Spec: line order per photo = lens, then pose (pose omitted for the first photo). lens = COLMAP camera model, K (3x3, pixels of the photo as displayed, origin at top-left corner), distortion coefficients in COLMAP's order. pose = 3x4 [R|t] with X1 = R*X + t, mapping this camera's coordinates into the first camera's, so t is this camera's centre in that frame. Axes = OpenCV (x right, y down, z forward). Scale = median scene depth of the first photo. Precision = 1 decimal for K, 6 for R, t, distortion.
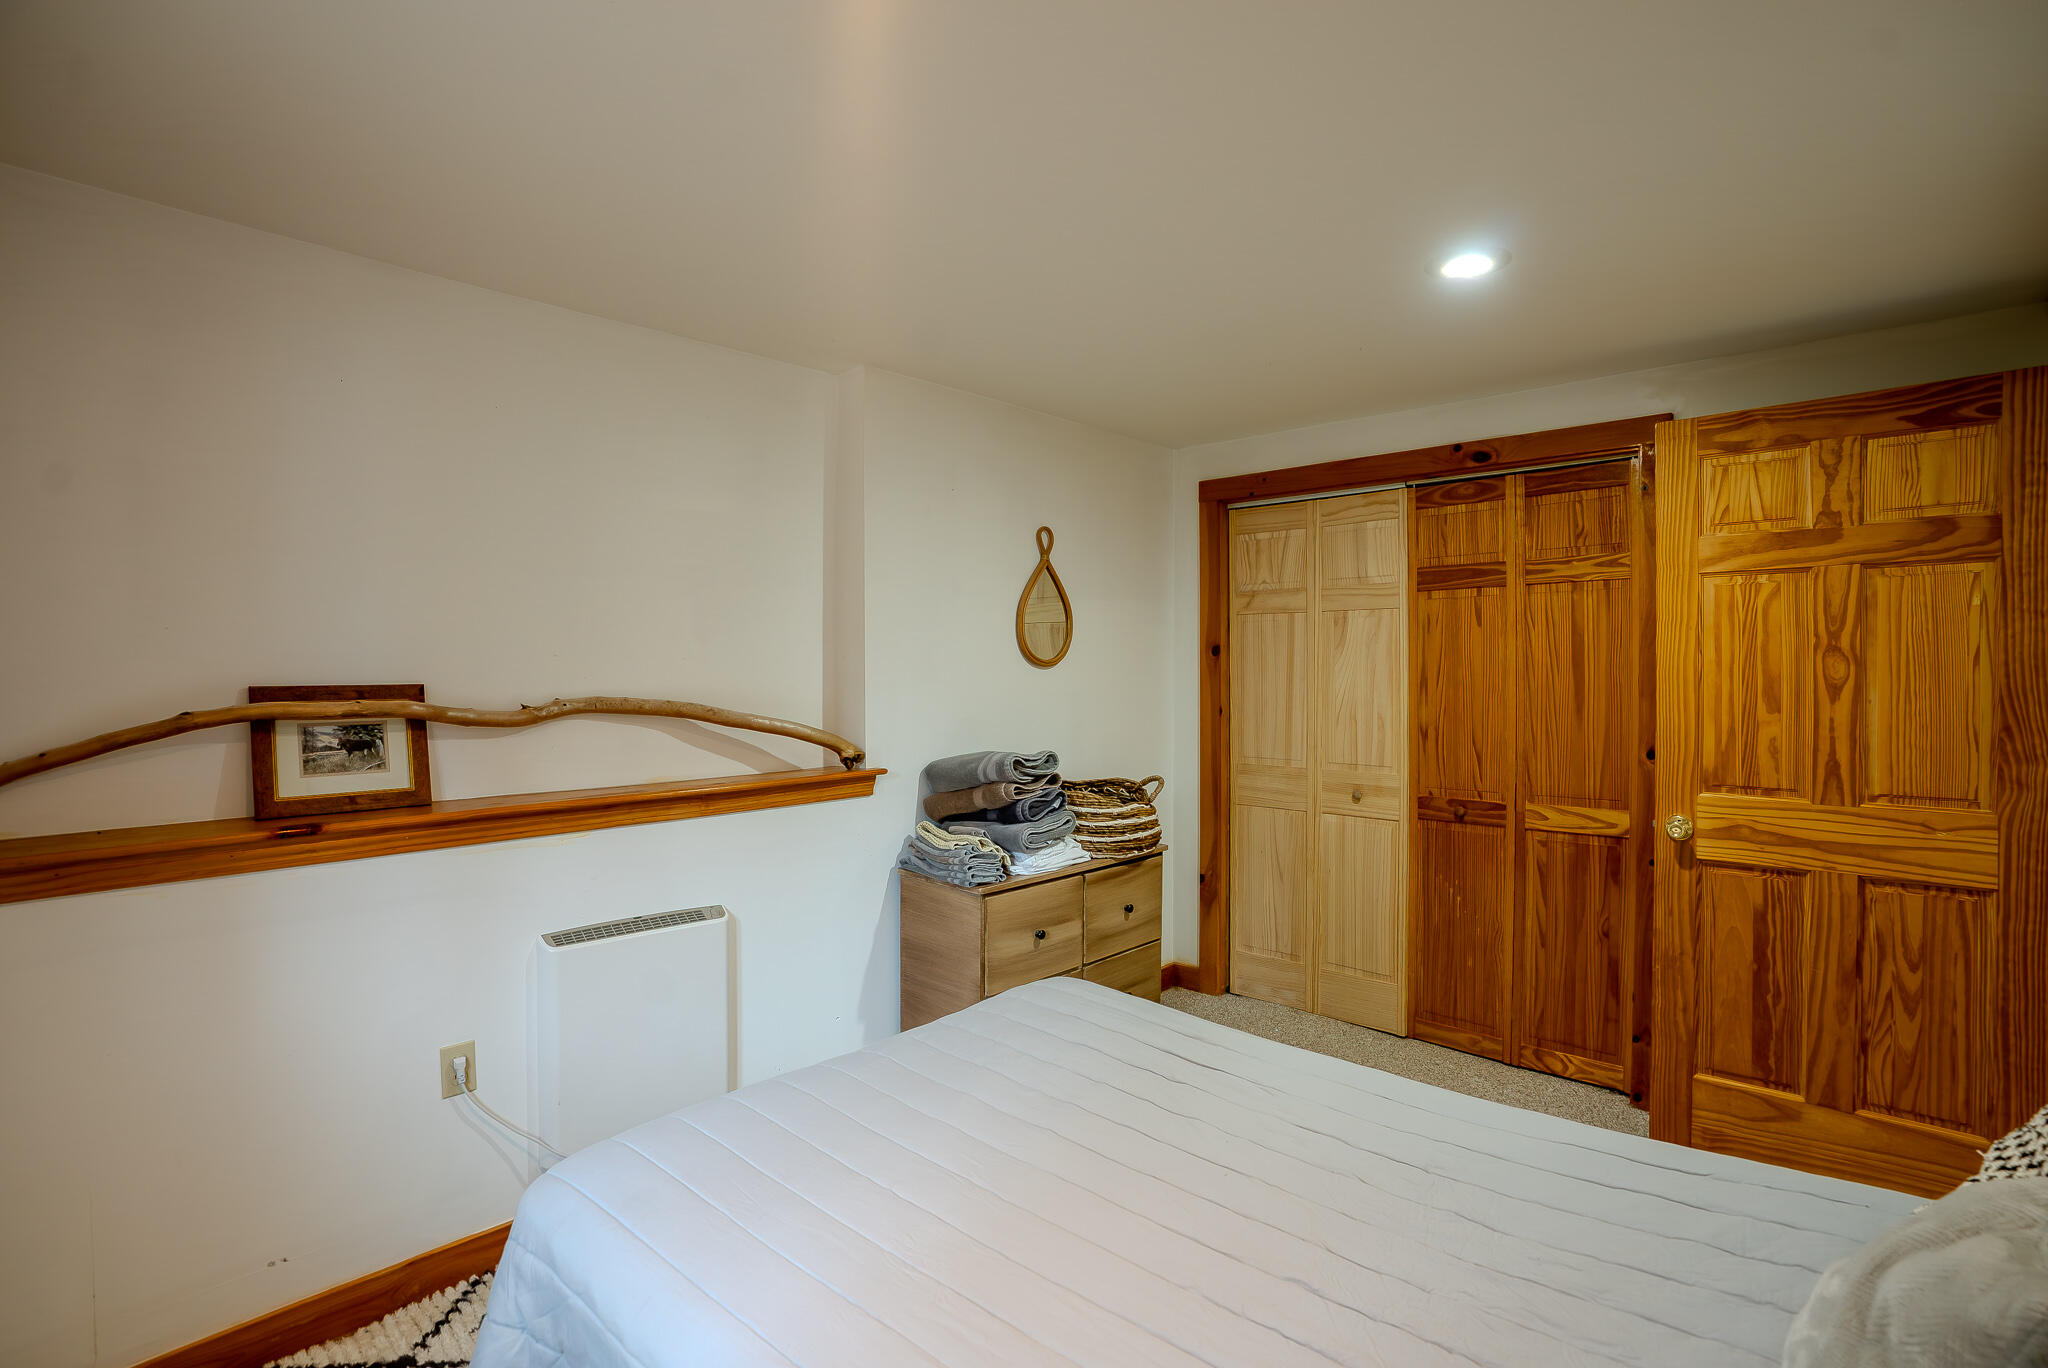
lens RADIAL K [[981.4, 0, 1020.2], [0, 981.4, 673.6], [0, 0, 1]] dist [-0.029652, 0.000360]
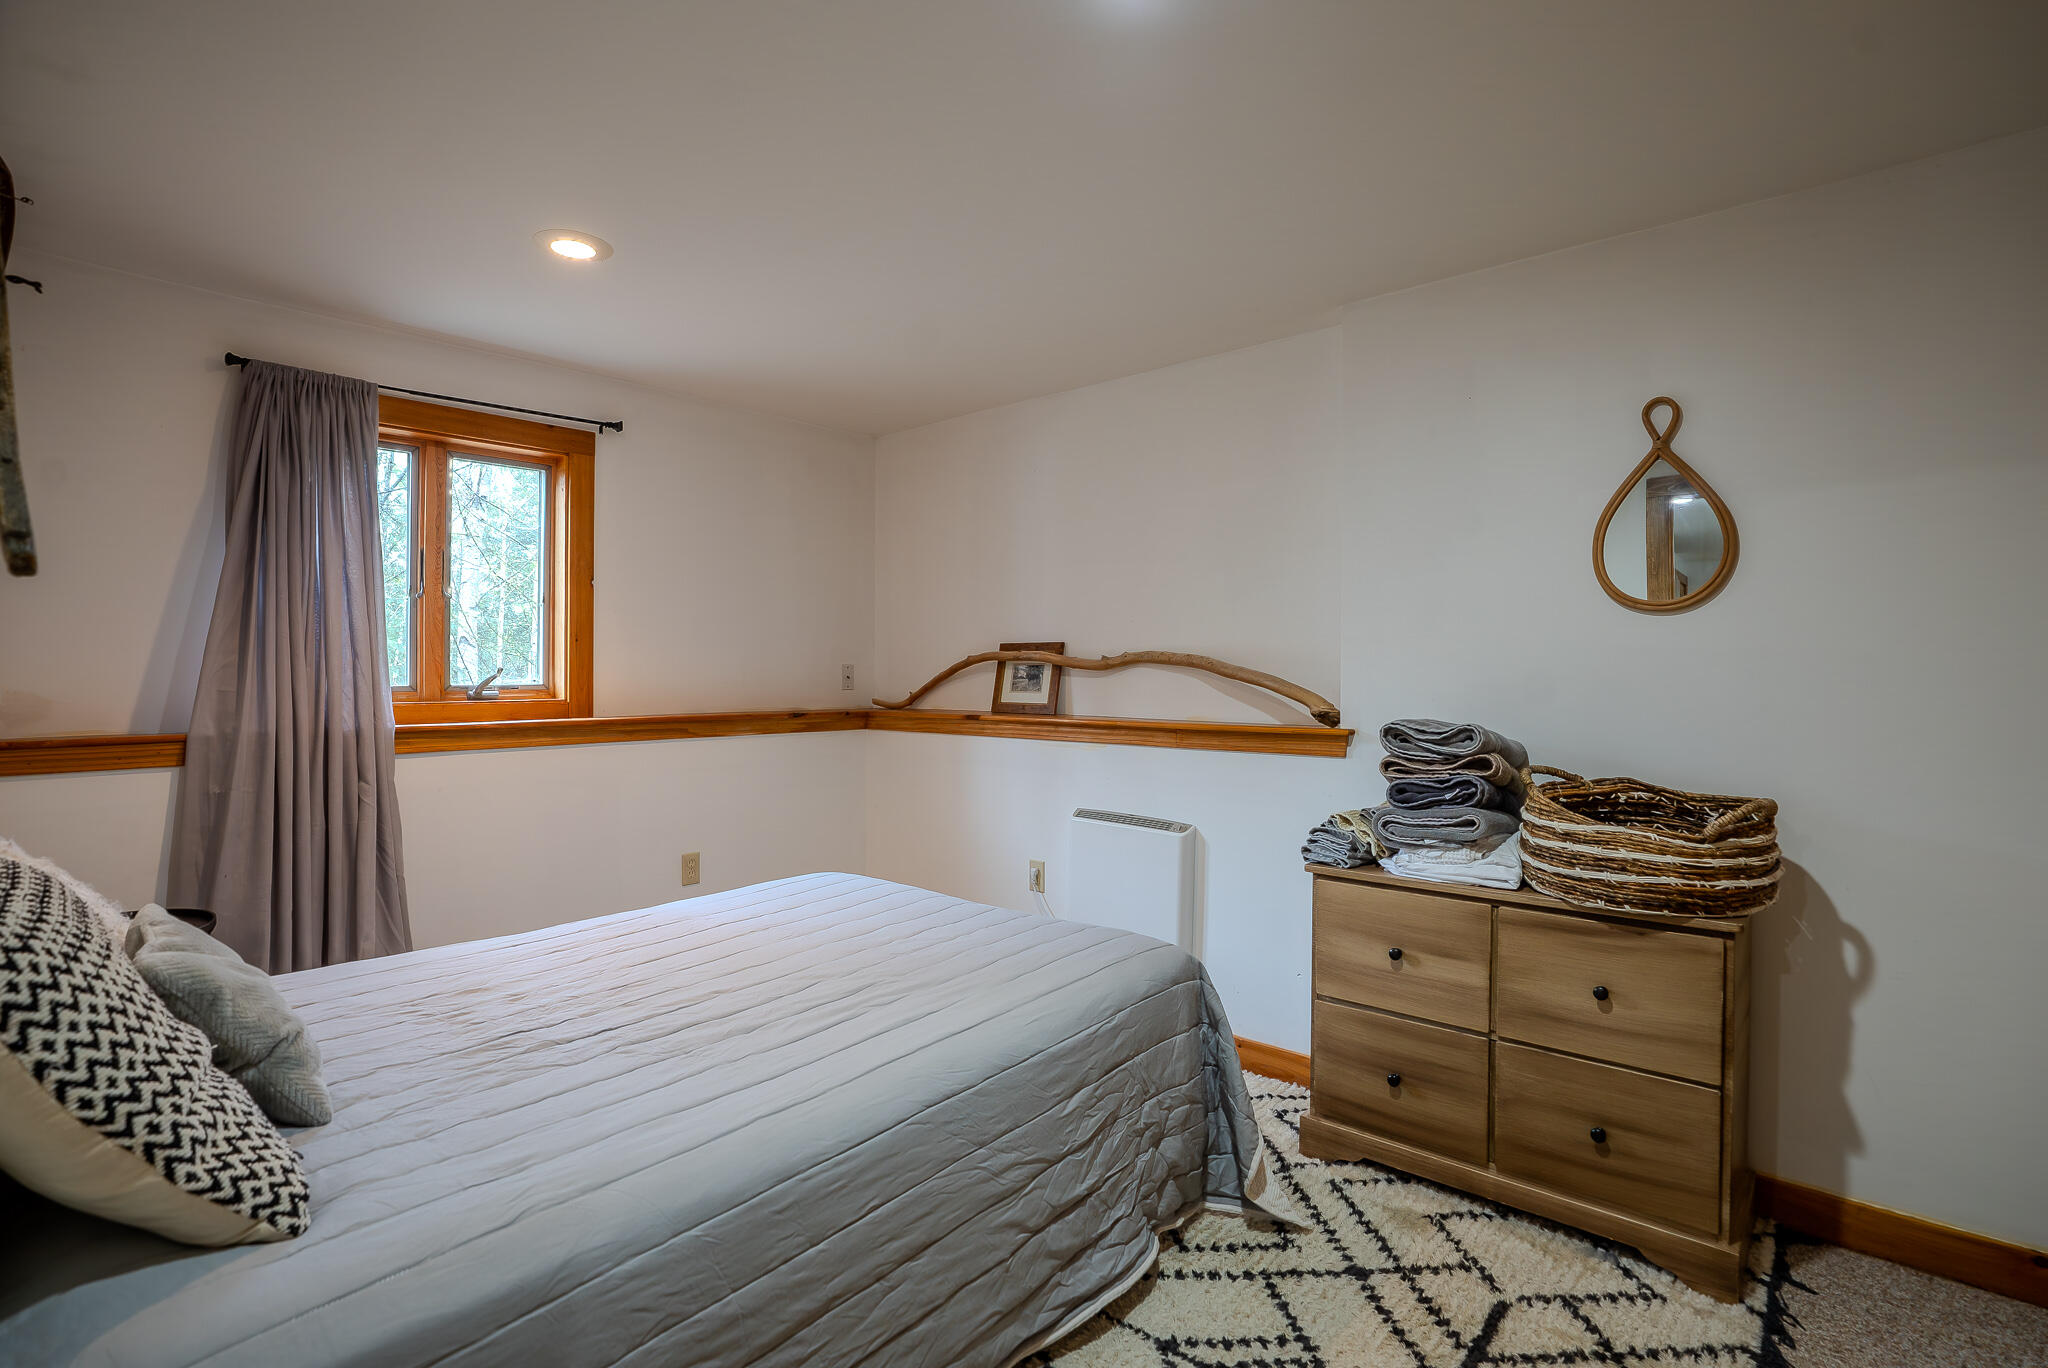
lens RADIAL K [[981.4, 0, 1020.2], [0, 981.4, 673.6], [0, 0, 1]] dist [-0.029652, 0.000360]
pose [[0.013622, 0.001685, -0.999906, 0.904257], [-0.015451, 0.999880, 0.001474, 0.054766], [0.999788, 0.015430, 0.013647, 0.788331]]
